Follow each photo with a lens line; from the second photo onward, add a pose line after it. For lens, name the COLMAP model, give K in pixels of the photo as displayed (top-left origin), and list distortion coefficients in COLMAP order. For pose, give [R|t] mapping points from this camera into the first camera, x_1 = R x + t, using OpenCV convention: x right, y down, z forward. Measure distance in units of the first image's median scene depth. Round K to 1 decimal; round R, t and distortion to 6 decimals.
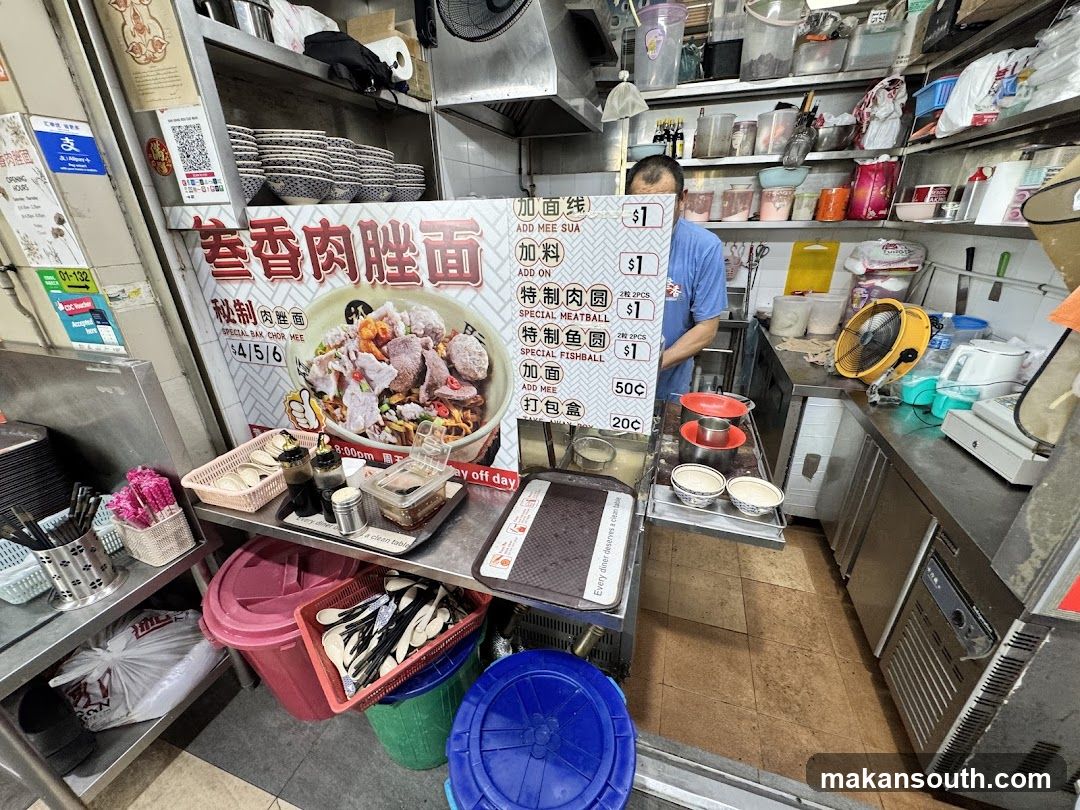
lens RADIAL K [[428.3, 0, 543.2], [0, 428.3, 403.3], [0, 0, 1]] dist [-0.002907, 0.000109]
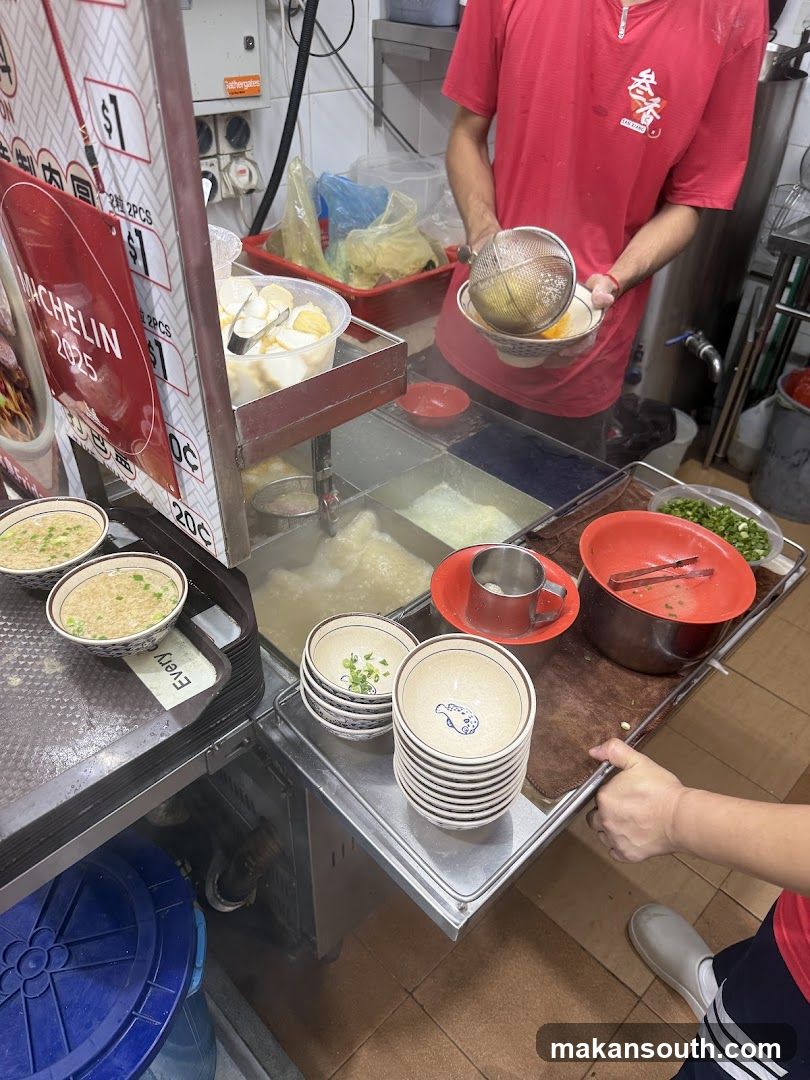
lens RADIAL K [[762.6, 0, 406.8], [0, 762.6, 531.5], [0, 0, 1]] dist [0.013580, -0.022250]
pose [[0.889970, 0.316122, -0.328665, 0.603447], [-0.226824, 0.932114, 0.282337, -0.196512], [0.395606, -0.176723, 0.901257, 0.385406]]
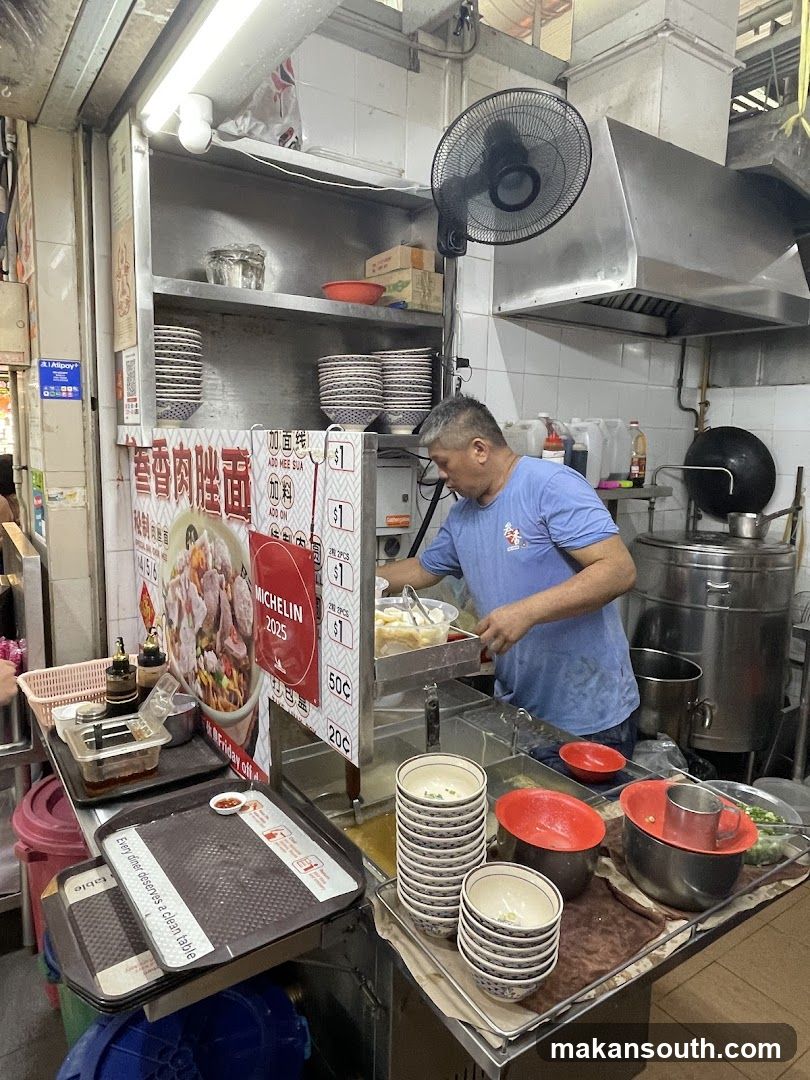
lens RADIAL K [[686.1, 0, 410.3], [0, 686.1, 523.2], [0, 0, 1]] dist [0.004504, -0.009348]
pose [[0.803557, 0.110363, -0.584907, 0.838875], [-0.271667, 0.942343, -0.195415, -0.088036], [0.529616, 0.315927, 0.787208, 0.094386]]
